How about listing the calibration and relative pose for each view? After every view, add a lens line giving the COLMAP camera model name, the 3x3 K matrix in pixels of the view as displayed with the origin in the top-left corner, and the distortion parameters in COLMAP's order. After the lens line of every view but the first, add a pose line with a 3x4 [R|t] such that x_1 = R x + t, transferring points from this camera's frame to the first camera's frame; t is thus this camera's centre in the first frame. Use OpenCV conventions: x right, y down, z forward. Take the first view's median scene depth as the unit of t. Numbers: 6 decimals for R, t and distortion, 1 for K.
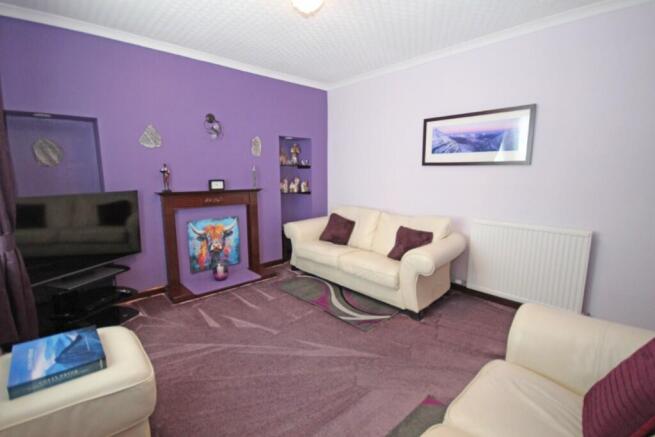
lens RADIAL K [[304.5, 0, 330.9], [0, 304.5, 218.4], [0, 0, 1]] dist [0.003114, -0.001178]
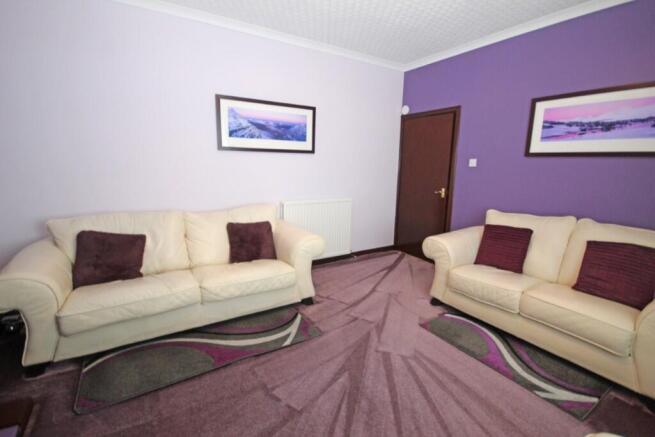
lens RADIAL K [[304.5, 0, 330.7], [0, 304.5, 217.9], [0, 0, 1]] dist [0.003114, -0.001178]
pose [[0.187049, -0.173752, 0.966862, -0.538319], [0.134928, 0.979449, 0.149910, -0.077732], [-0.973040, 0.102417, 0.206649, 0.580870]]
